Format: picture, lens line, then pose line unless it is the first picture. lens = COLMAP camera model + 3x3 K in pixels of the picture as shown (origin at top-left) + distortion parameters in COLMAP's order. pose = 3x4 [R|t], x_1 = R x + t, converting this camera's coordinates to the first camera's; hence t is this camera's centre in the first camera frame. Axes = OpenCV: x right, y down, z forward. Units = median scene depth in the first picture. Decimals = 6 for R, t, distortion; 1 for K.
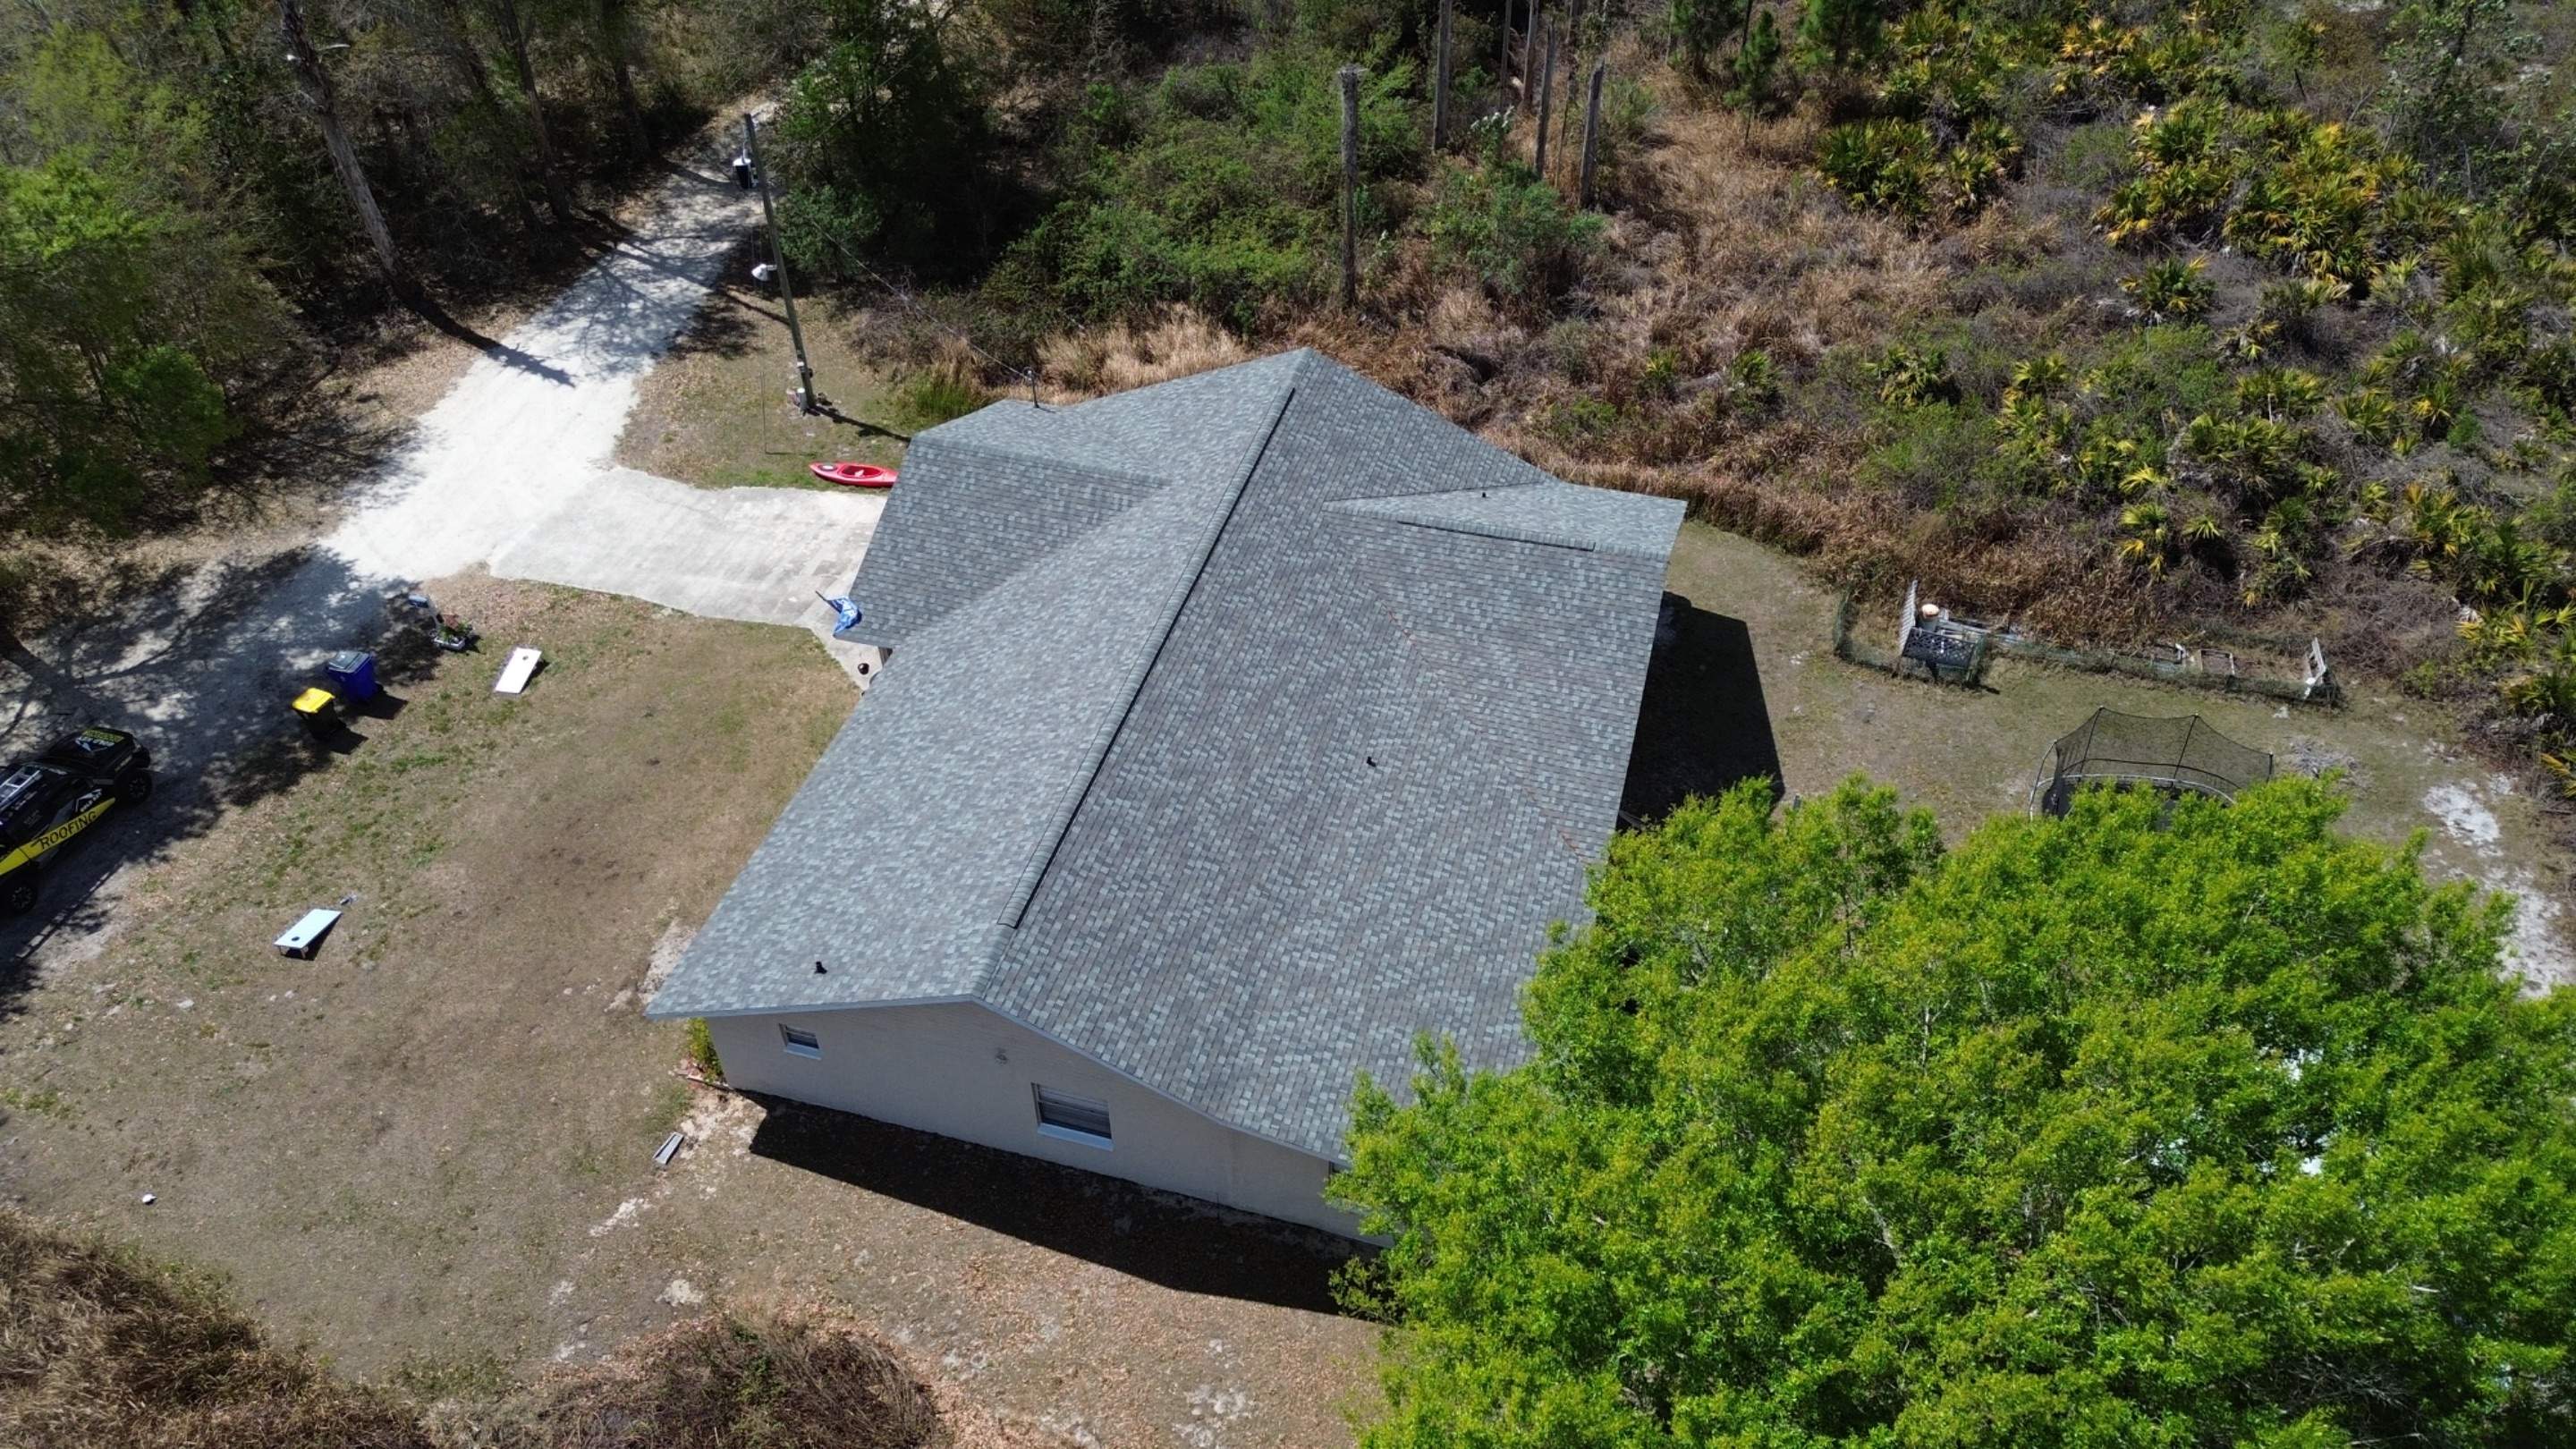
lens RADIAL K [[1830.4, 0, 1281.3], [0, 1830.4, 719.6], [0, 0, 1]] dist [0.071079, -0.063099]
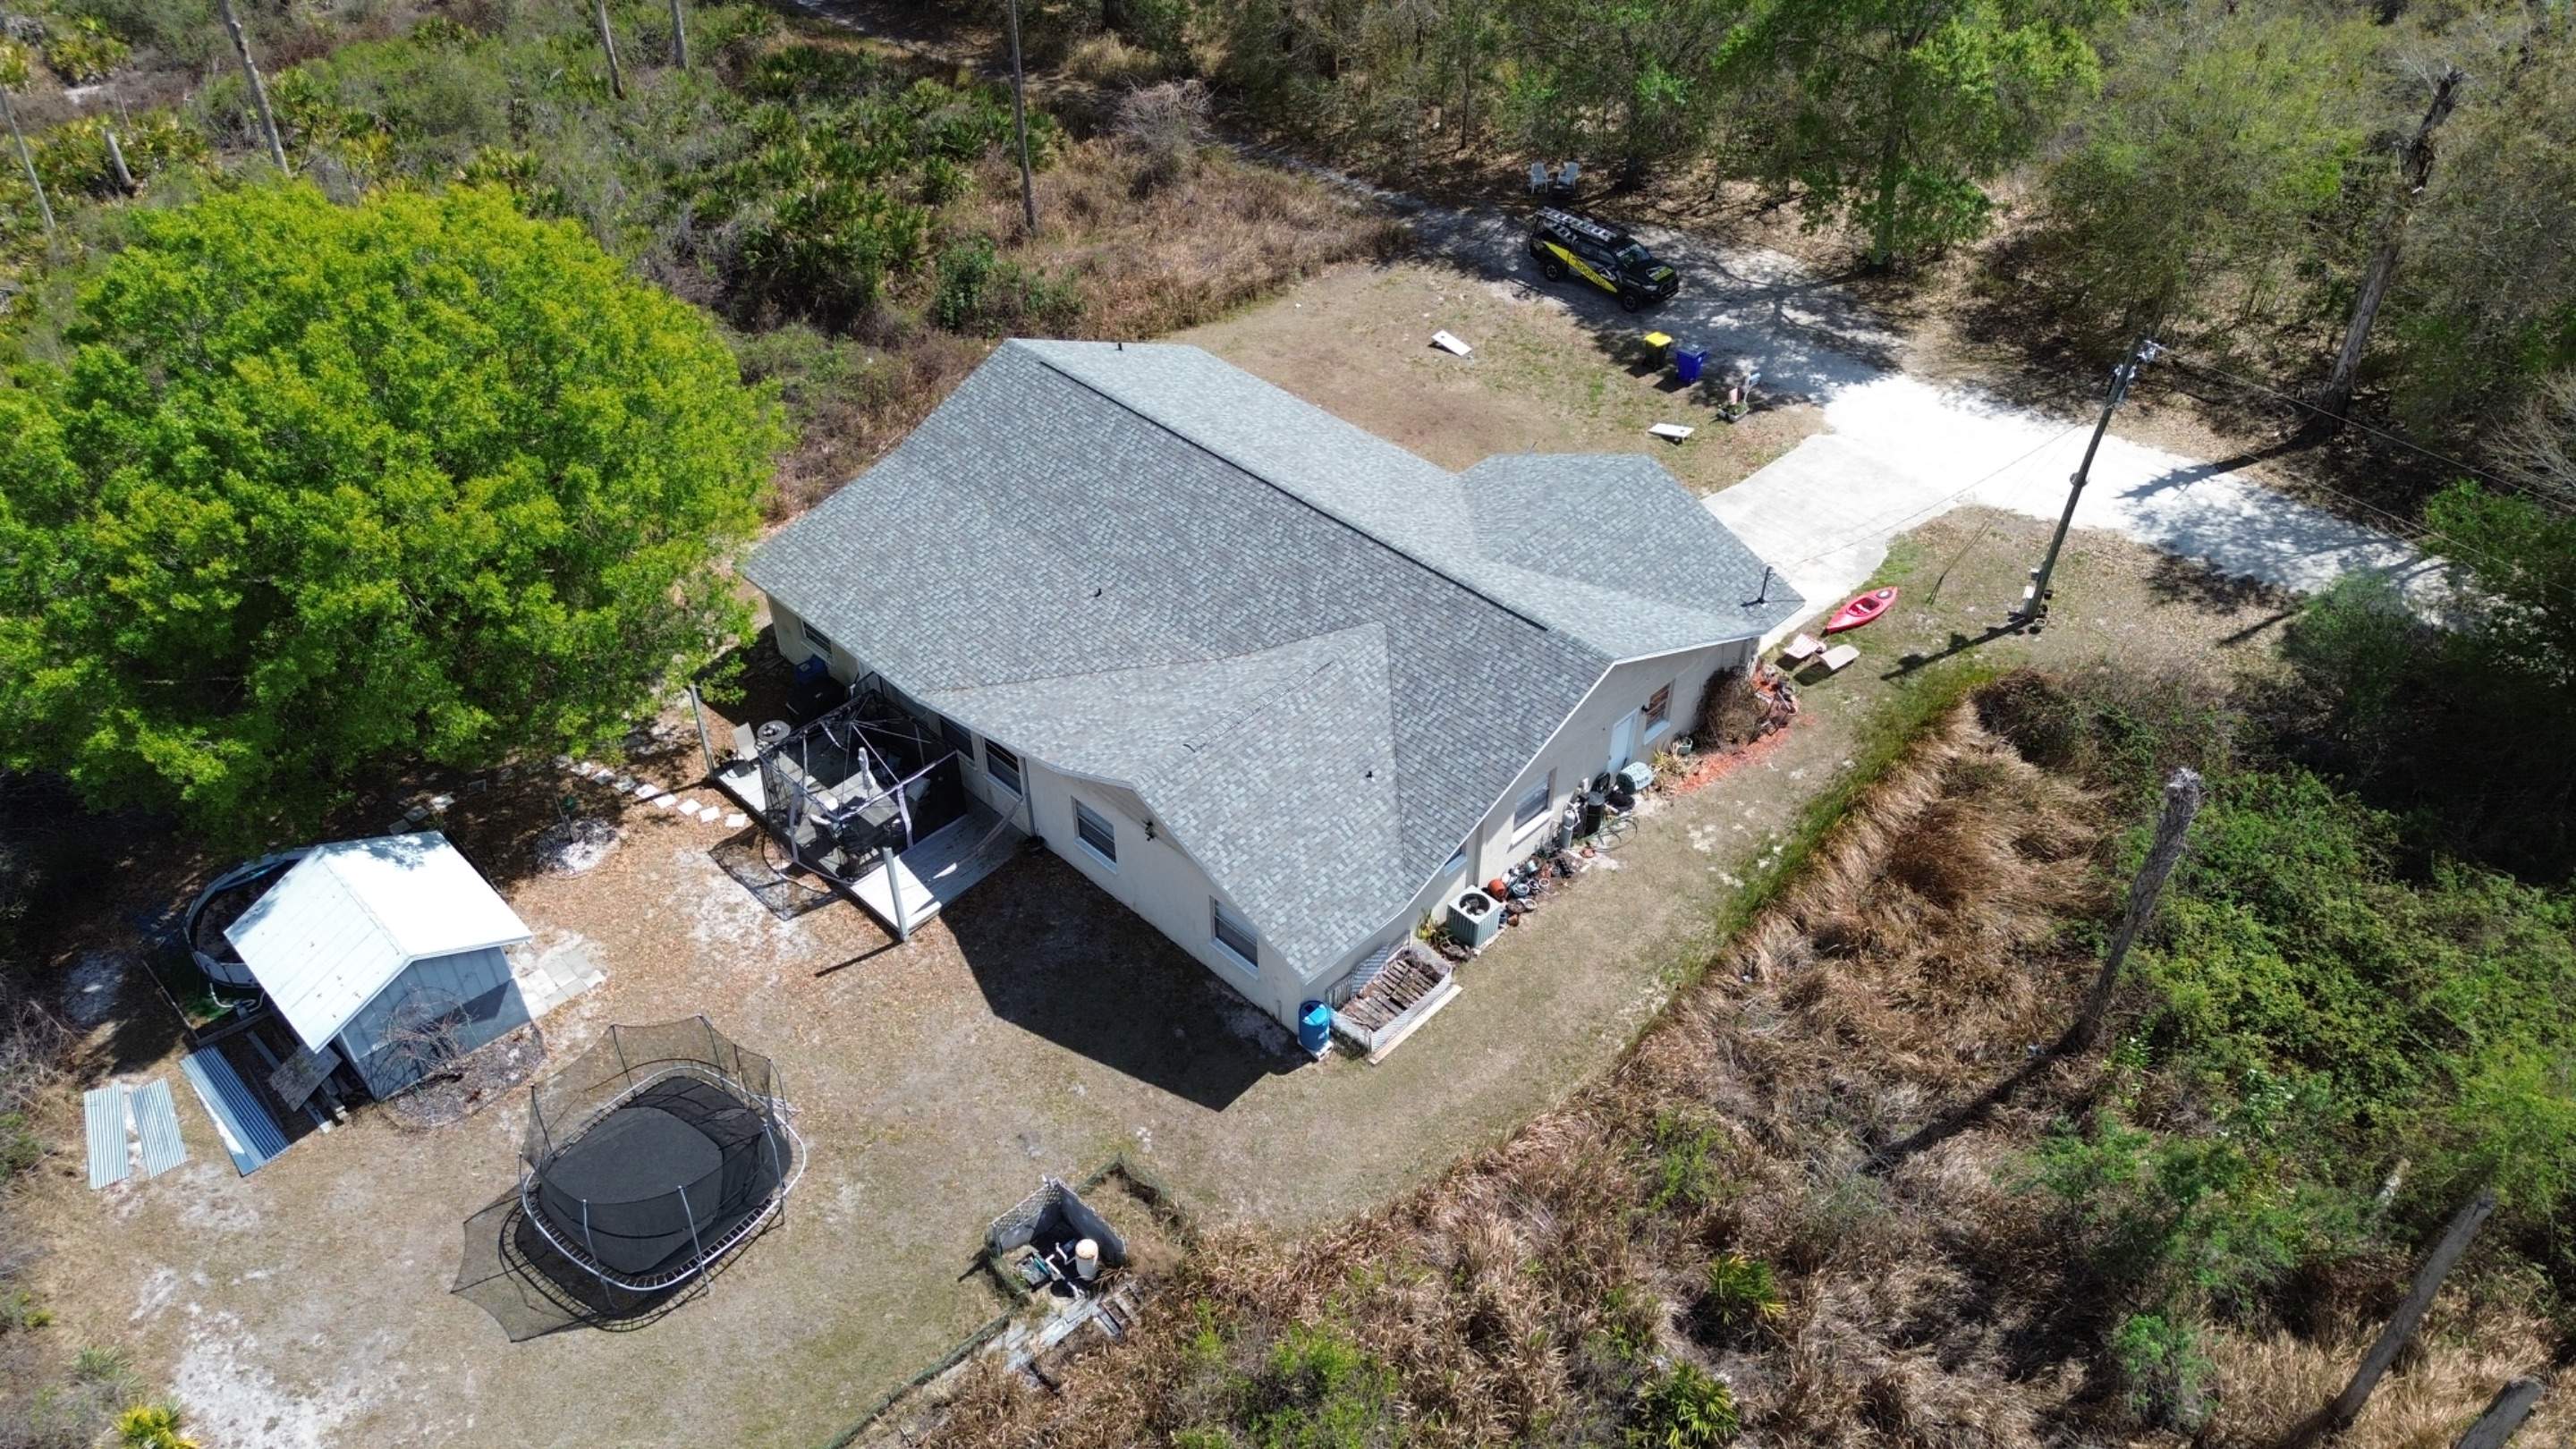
lens RADIAL K [[1830.4, 0, 1281.3], [0, 1830.4, 719.6], [0, 0, 1]] dist [0.071079, -0.063099]
pose [[-0.477999, 0.577170, -0.662112, 0.693283], [-0.581278, 0.357269, 0.731078, -0.744301], [0.658508, 0.734325, 0.164722, 0.768903]]
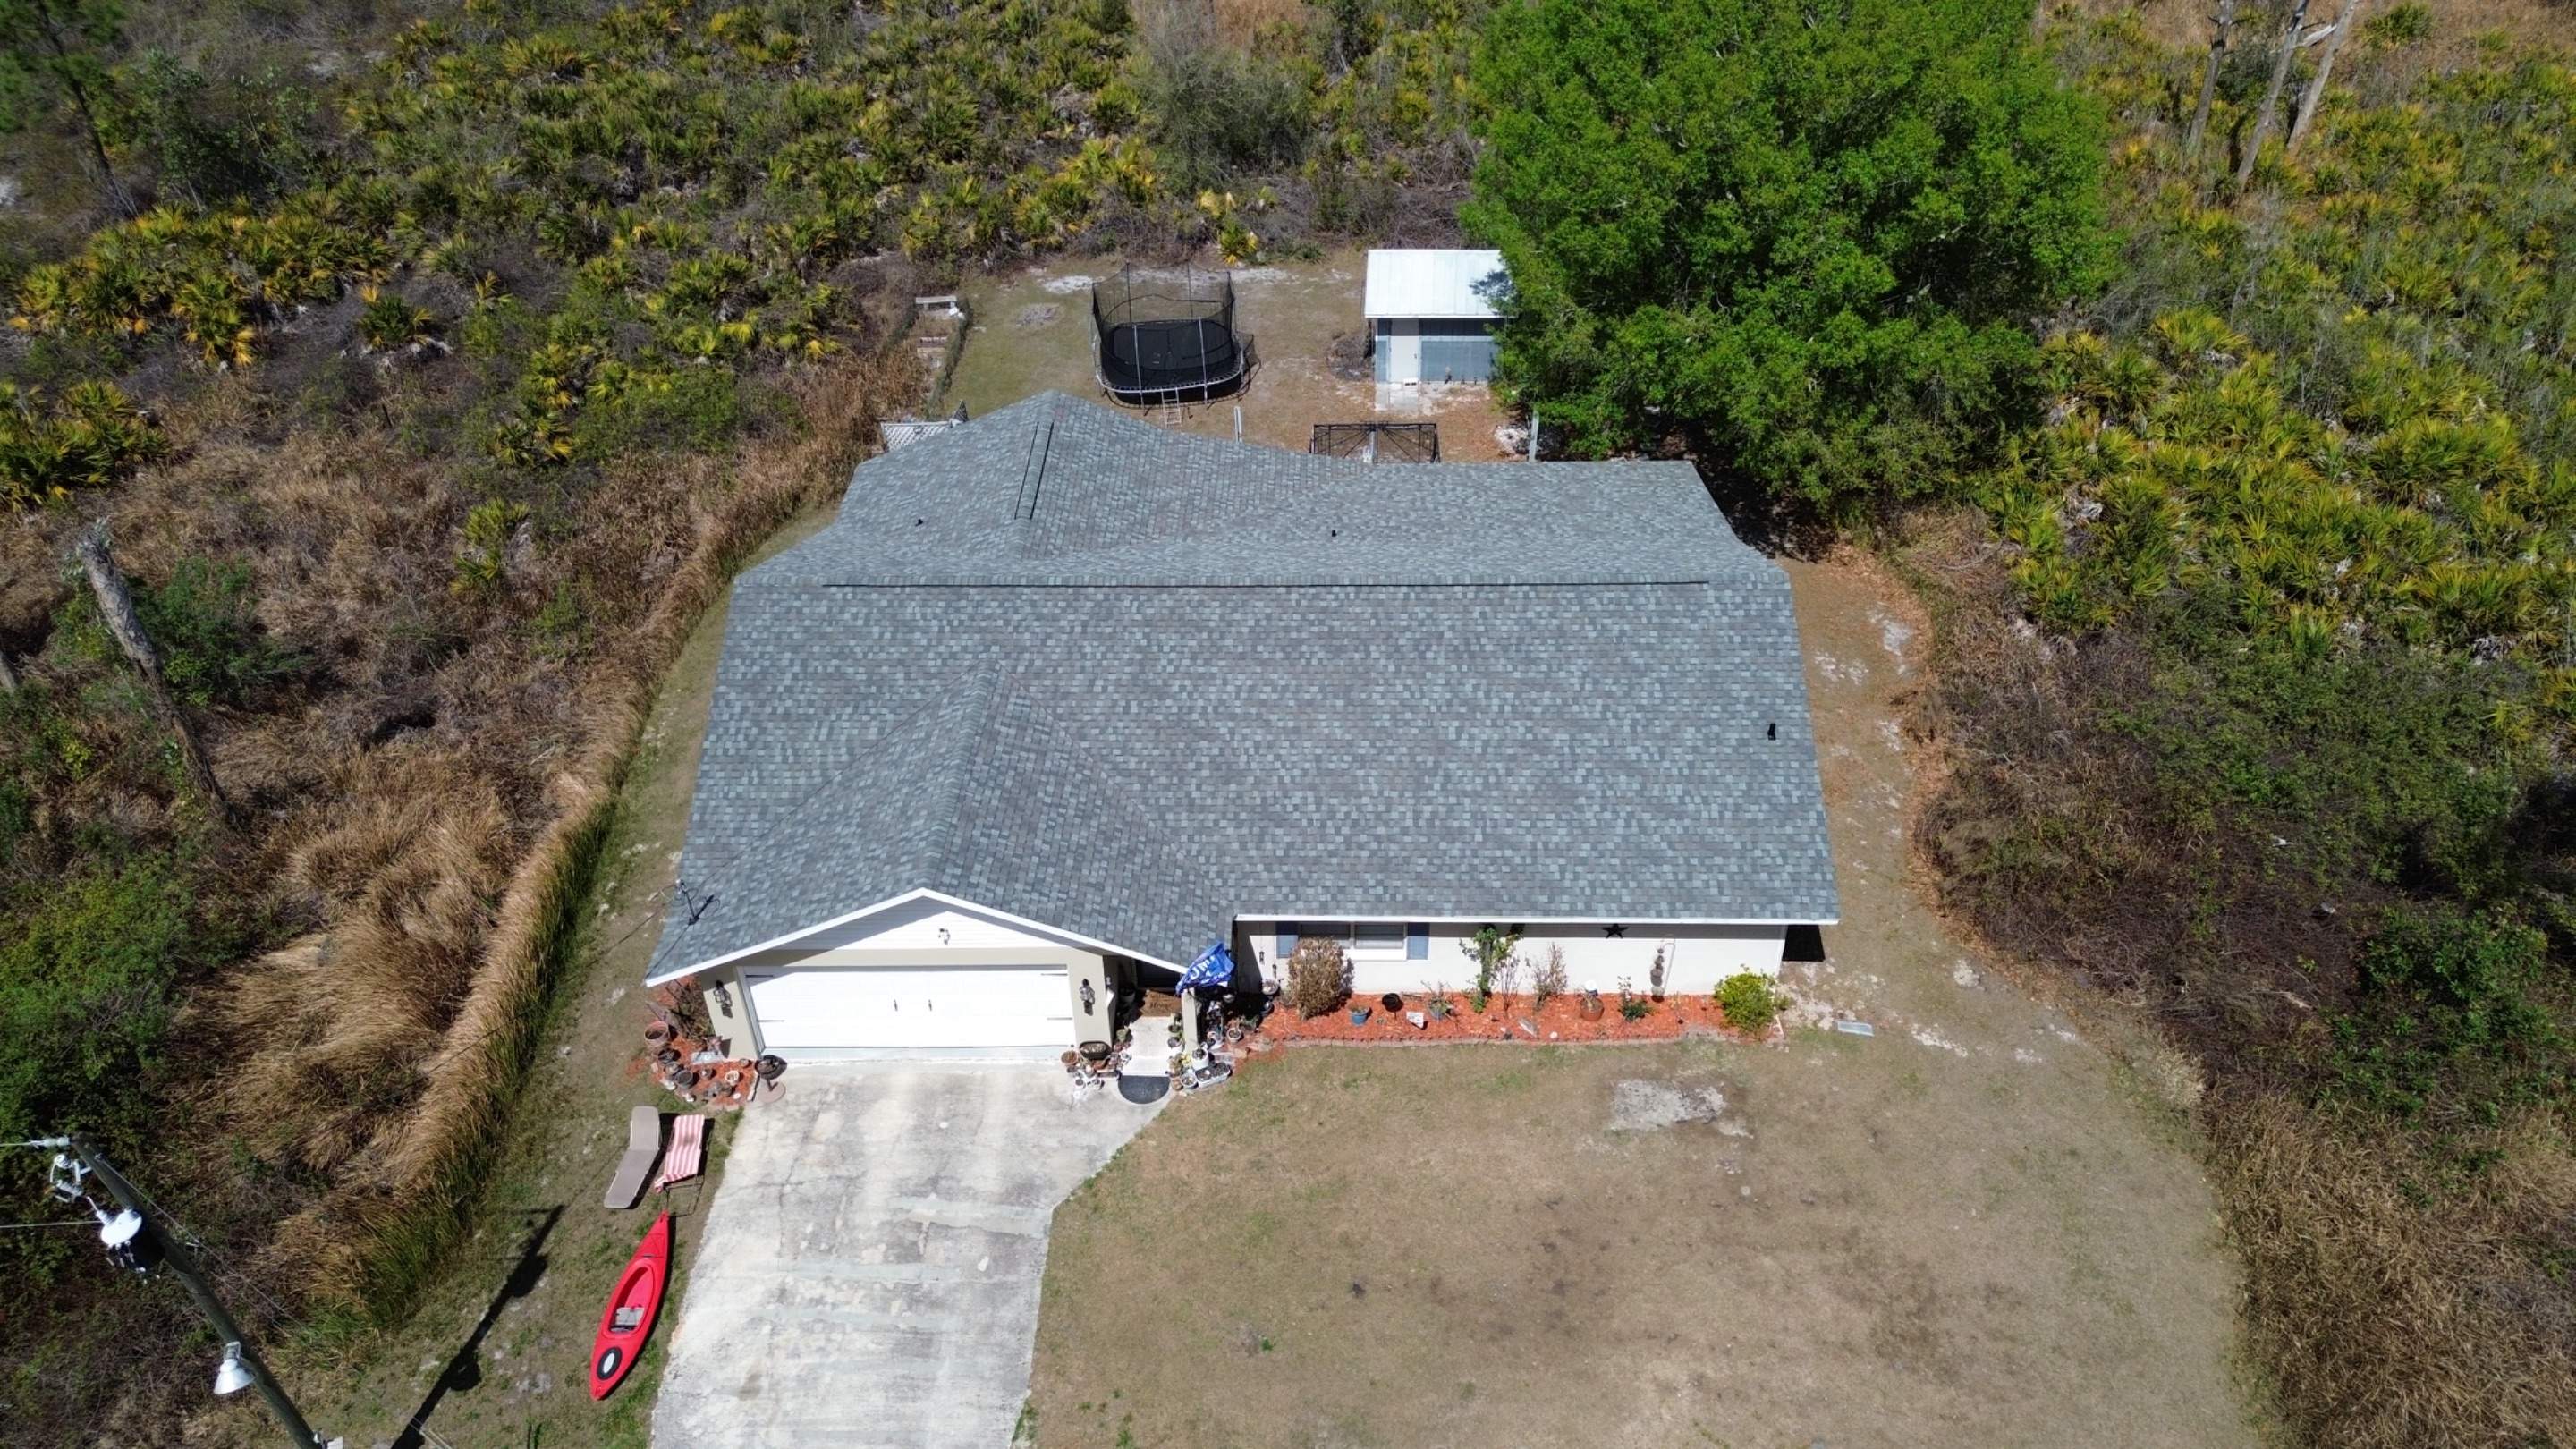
lens RADIAL K [[1830.4, 0, 1281.3], [0, 1830.4, 719.6], [0, 0, 1]] dist [0.071079, -0.063099]
pose [[-0.259968, -0.571036, 0.778675, -0.719919], [0.667918, 0.476031, 0.572085, -0.478515], [-0.697354, 0.668814, 0.257653, 0.661599]]
